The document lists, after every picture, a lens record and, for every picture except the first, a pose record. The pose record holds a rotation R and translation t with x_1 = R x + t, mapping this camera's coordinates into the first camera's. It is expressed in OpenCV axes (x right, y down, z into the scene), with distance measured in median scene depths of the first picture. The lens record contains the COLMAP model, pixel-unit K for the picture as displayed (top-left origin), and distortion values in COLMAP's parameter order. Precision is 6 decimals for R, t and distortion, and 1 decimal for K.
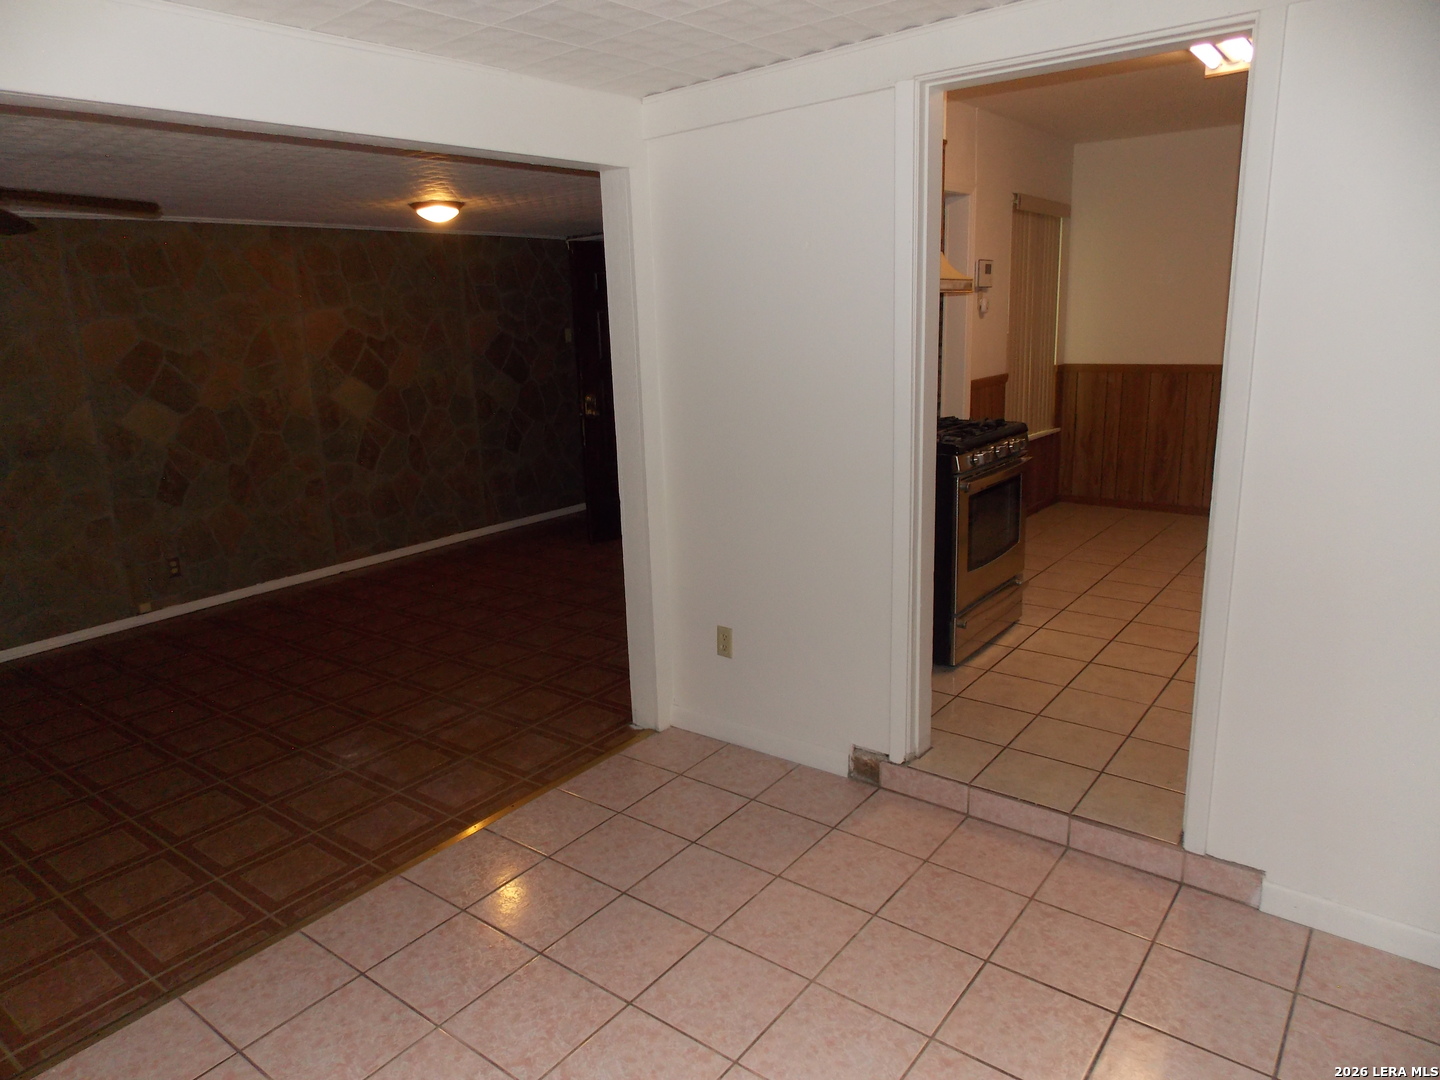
lens RADIAL K [[954.8, 0, 721.4], [0, 954.8, 538.7], [0, 0, 1]] dist [0.005482, -0.012916]
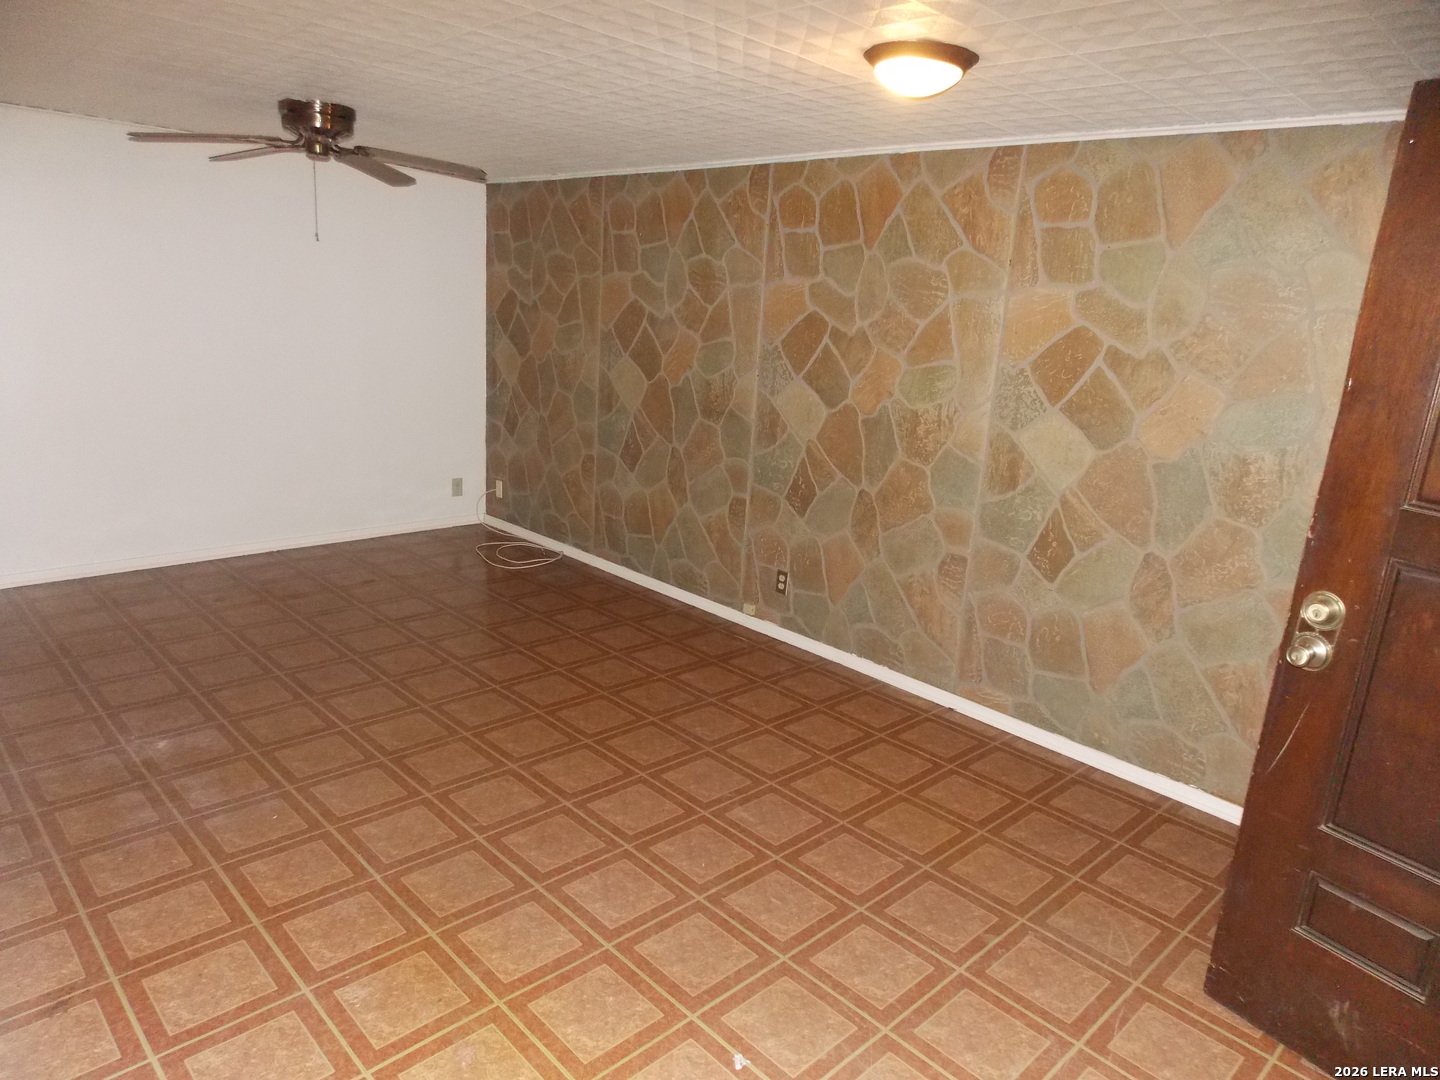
lens RADIAL K [[954.8, 0, 734.6], [0, 954.8, 547.2], [0, 0, 1]] dist [0.005482, -0.012916]
pose [[-0.156240, 0.284933, -0.945728, 0.203375], [-0.284102, 0.904060, 0.319314, -0.238214], [0.945979, 0.318573, -0.060300, 0.942816]]
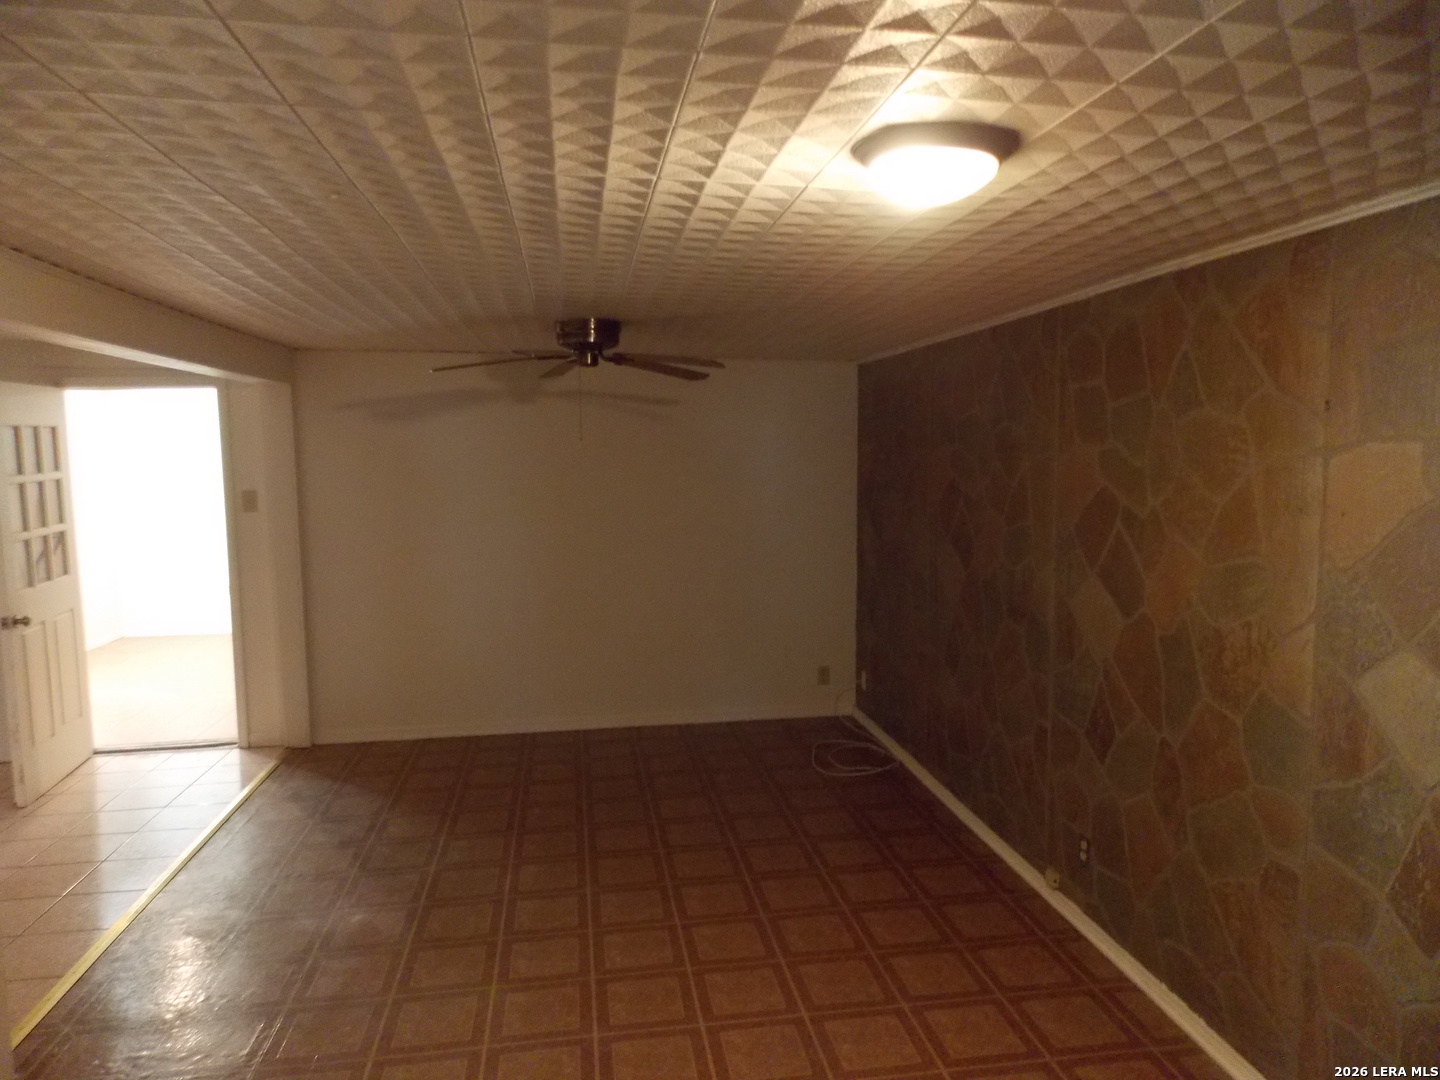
lens RADIAL K [[954.8, 0, 734.4], [0, 954.8, 538.2], [0, 0, 1]] dist [0.005482, -0.012916]
pose [[-0.689290, 0.109048, -0.716231, -0.008415], [-0.142650, 0.948826, 0.281745, -0.280519], [0.710302, 0.296375, -0.638461, 1.103439]]
